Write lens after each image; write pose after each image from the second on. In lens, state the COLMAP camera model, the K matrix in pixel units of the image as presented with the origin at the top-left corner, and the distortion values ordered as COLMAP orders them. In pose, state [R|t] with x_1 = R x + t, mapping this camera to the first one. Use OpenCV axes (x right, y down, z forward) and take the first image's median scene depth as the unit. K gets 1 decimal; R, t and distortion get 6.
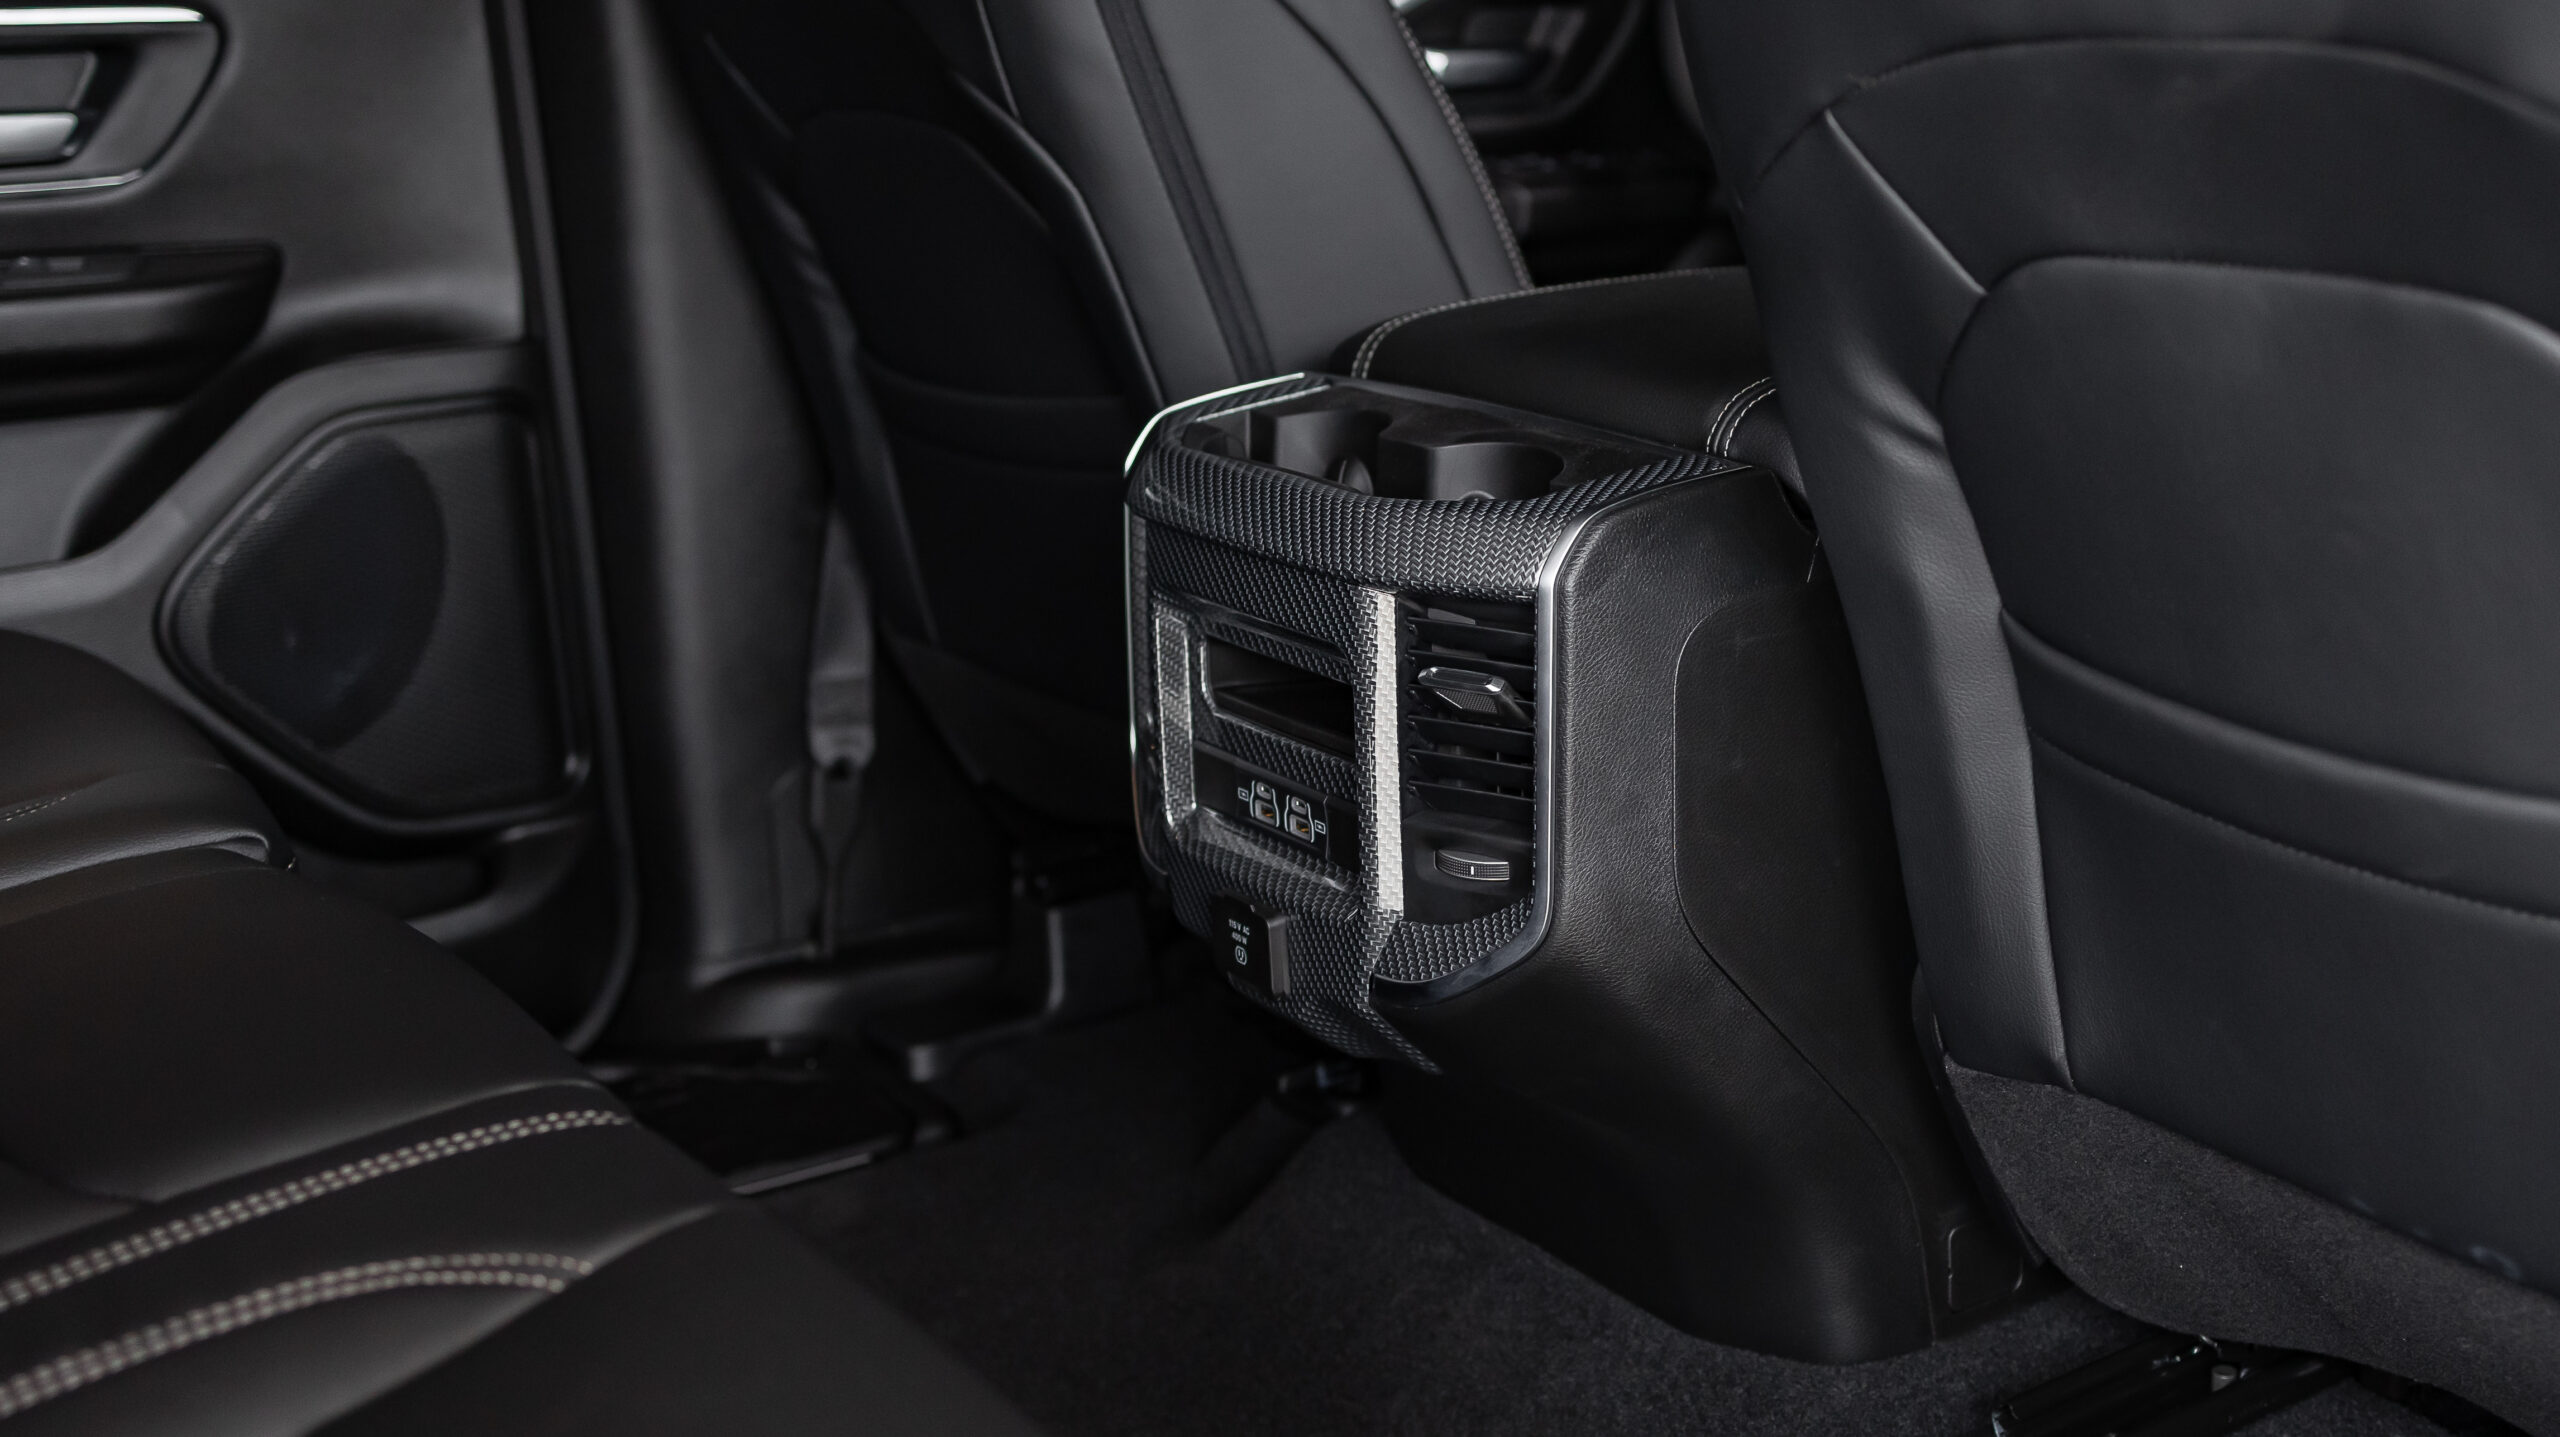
lens RADIAL K [[2902.9, 0, 1285.0], [0, 2902.9, 722.1], [0, 0, 1]] dist [-0.011488, 0.000000]
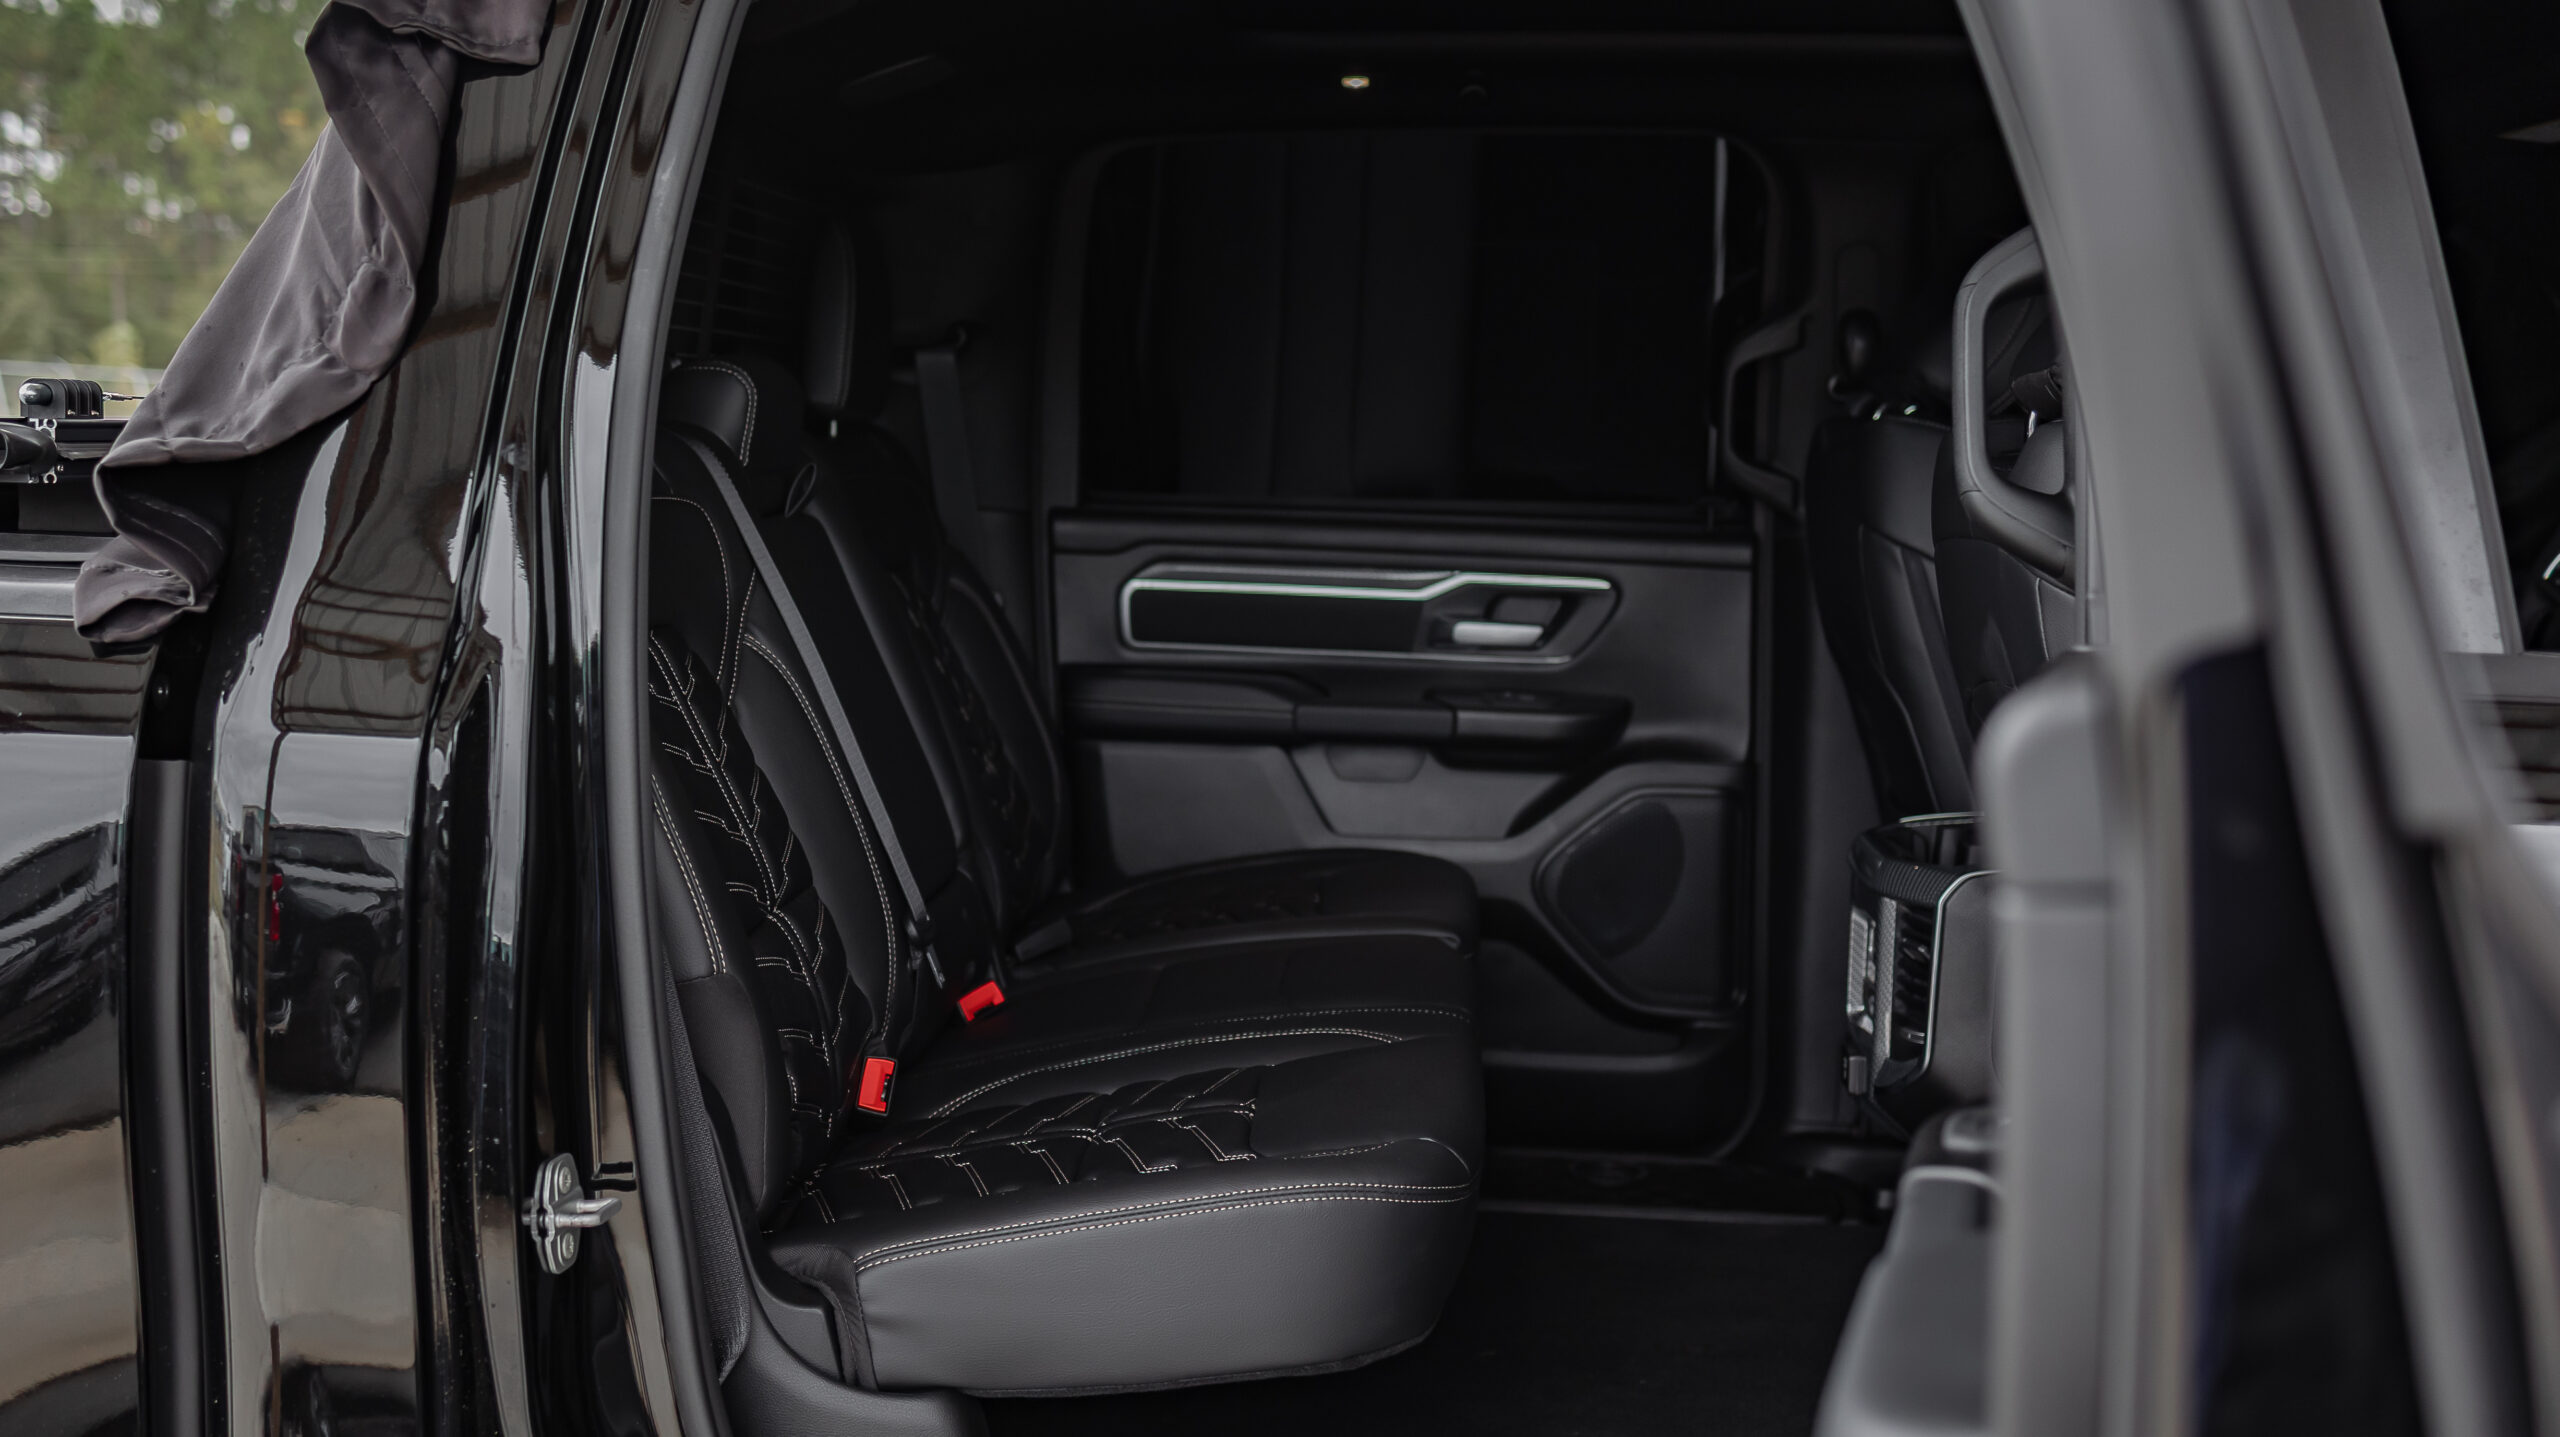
lens RADIAL K [[2902.9, 0, 1278.4], [0, 2902.9, 710.6], [0, 0, 1]] dist [-0.011488, 0.000000]
pose [[0.767808, 0.101785, -0.632543, 0.739611], [-0.208872, 0.973126, -0.096948, 0.087050], [0.605676, 0.206558, 0.768433, -0.684554]]
